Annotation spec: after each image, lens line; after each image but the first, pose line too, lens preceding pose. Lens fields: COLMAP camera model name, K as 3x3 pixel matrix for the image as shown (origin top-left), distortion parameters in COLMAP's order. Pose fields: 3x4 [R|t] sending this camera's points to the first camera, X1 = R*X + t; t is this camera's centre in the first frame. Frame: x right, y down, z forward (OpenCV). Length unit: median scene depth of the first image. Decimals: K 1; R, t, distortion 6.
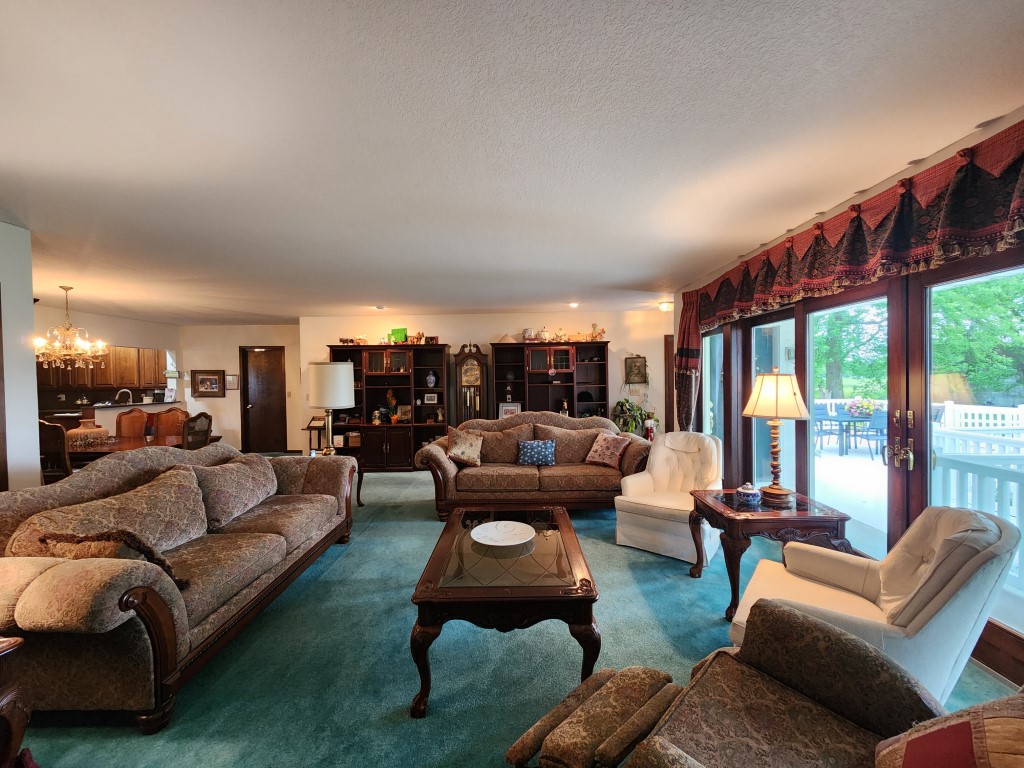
lens RADIAL K [[415.0, 0, 512.0], [0, 415.0, 384.0], [0, 0, 1]] dist [0.000091, -0.000353]
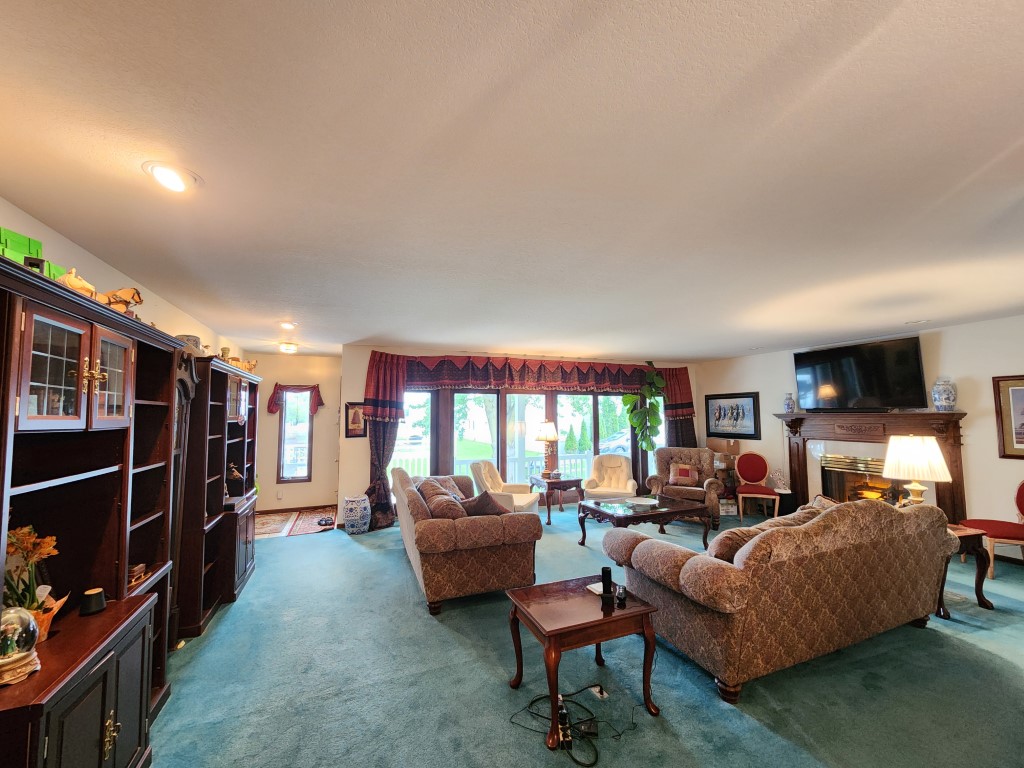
lens RADIAL K [[415.0, 0, 512.0], [0, 415.0, 384.0], [0, 0, 1]] dist [0.000091, -0.000353]
pose [[-0.385038, 0.087634, 0.918731, -0.854532], [0.027609, 0.996130, -0.083446, -0.026116], [-0.922488, -0.006764, -0.385967, 1.207137]]
